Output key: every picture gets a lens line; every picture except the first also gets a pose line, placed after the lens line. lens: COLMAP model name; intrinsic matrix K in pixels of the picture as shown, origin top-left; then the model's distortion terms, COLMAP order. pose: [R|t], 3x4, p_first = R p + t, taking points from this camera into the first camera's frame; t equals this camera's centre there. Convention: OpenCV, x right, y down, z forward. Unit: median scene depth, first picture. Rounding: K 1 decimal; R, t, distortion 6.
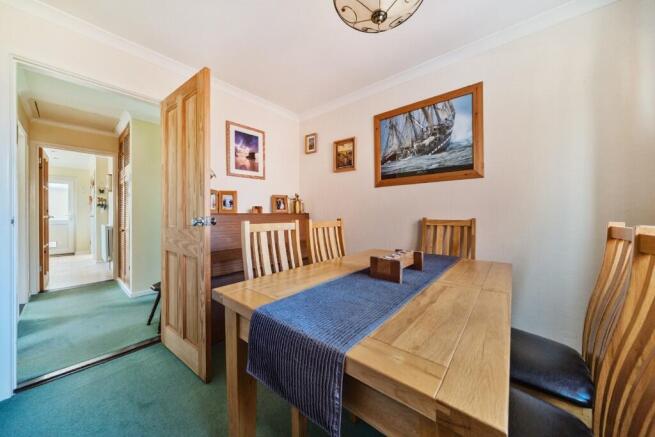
lens RADIAL K [[223.9, 0, 327.6], [0, 223.9, 216.0], [0, 0, 1]] dist [-0.001137, -0.000012]
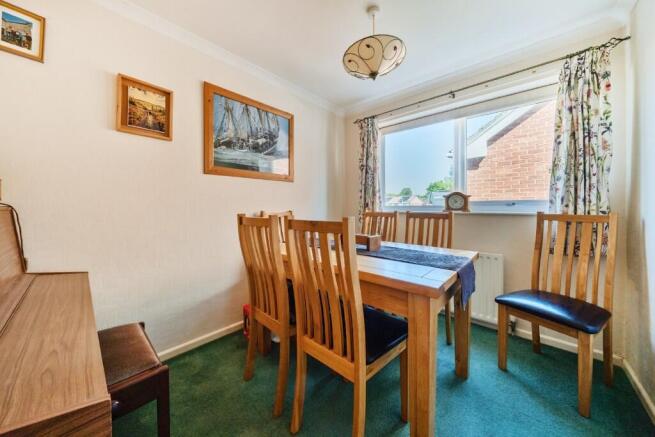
lens RADIAL K [[223.9, 0, 327.5], [0, 223.9, 208.3], [0, 0, 1]] dist [-0.001137, -0.000012]
pose [[0.033760, -0.007888, 0.999399, -0.610594], [0.013268, 0.999884, 0.007444, -0.008308], [-0.999342, 0.013009, 0.033860, 0.605608]]
